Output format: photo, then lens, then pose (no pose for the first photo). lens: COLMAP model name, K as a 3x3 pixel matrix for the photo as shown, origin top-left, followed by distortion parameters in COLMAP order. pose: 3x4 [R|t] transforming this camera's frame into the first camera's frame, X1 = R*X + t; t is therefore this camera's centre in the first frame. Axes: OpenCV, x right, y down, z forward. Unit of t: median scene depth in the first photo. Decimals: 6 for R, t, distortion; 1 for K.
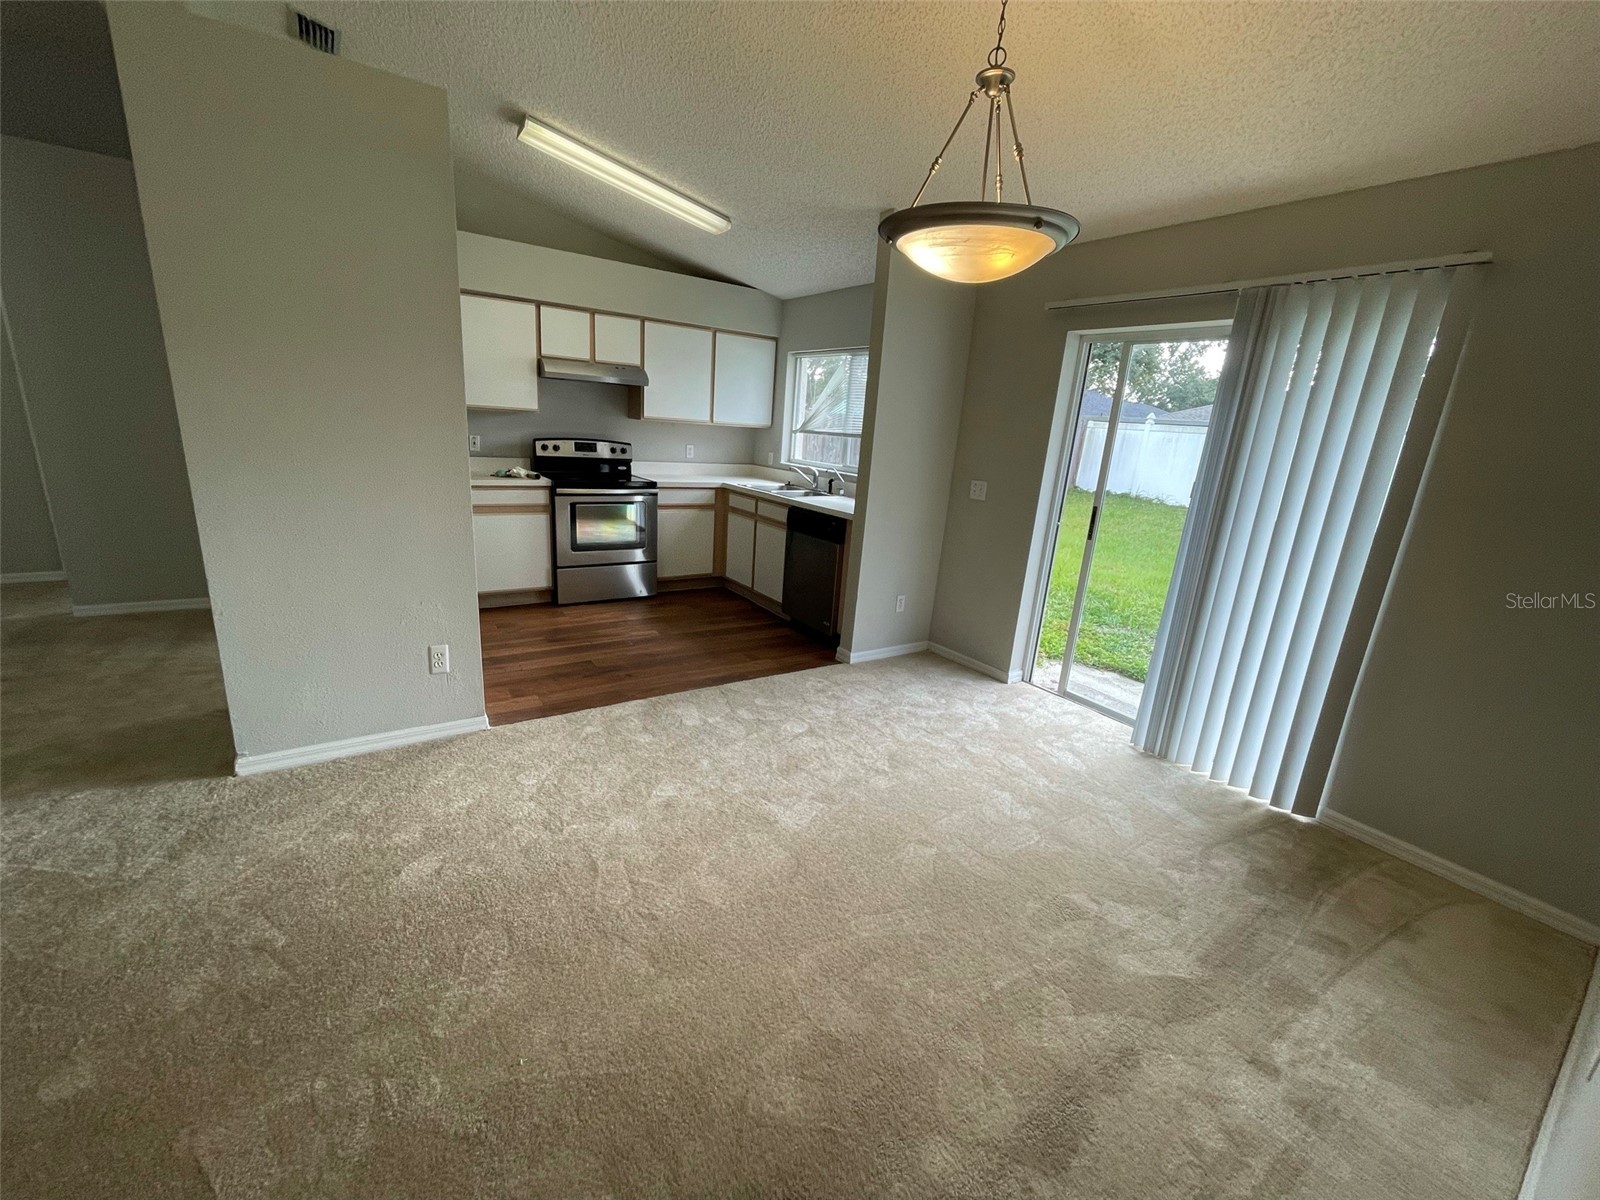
lens RADIAL K [[643.7, 0, 800.4], [0, 643.7, 599.2], [0, 0, 1]] dist [0.001046, -0.000574]
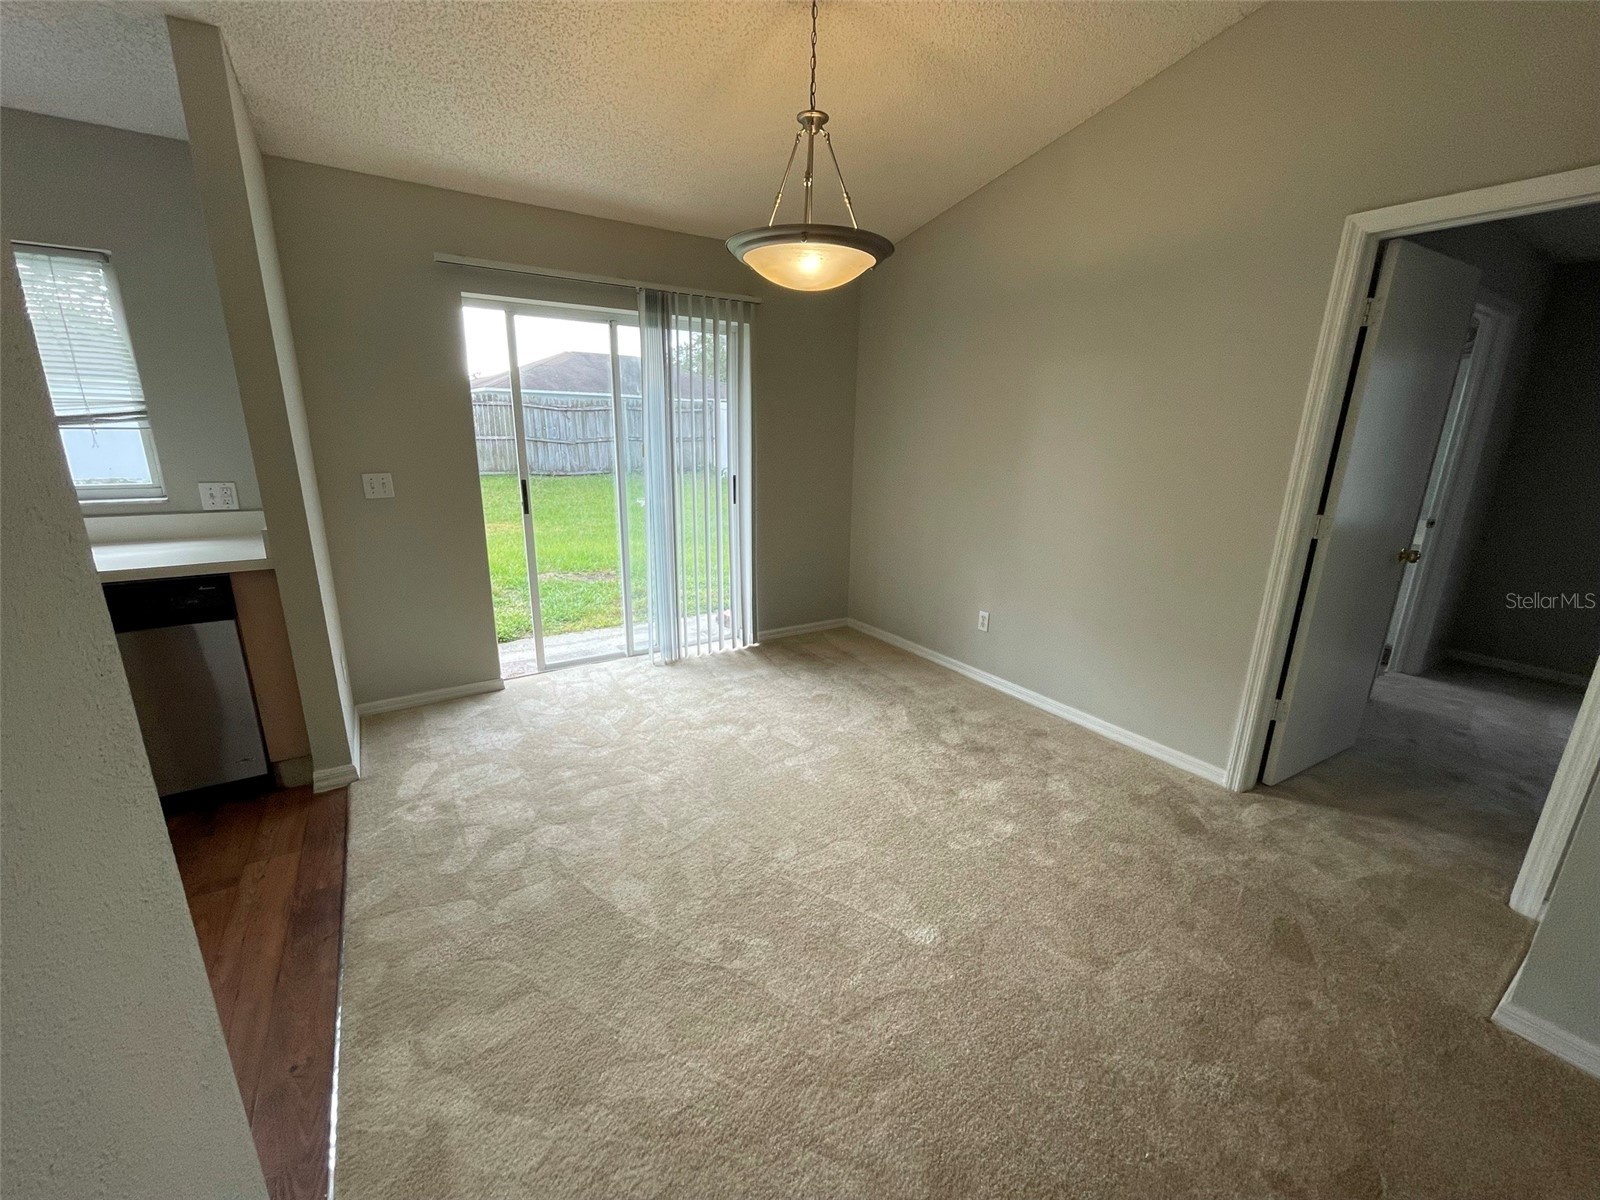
lens RADIAL K [[643.7, 0, 797.2], [0, 643.7, 597.2], [0, 0, 1]] dist [0.001046, -0.000574]
pose [[0.028322, -0.326243, 0.944862, -0.390562], [0.248784, 0.917798, 0.309441, -0.133106], [-0.968145, 0.226302, 0.107158, 0.390868]]
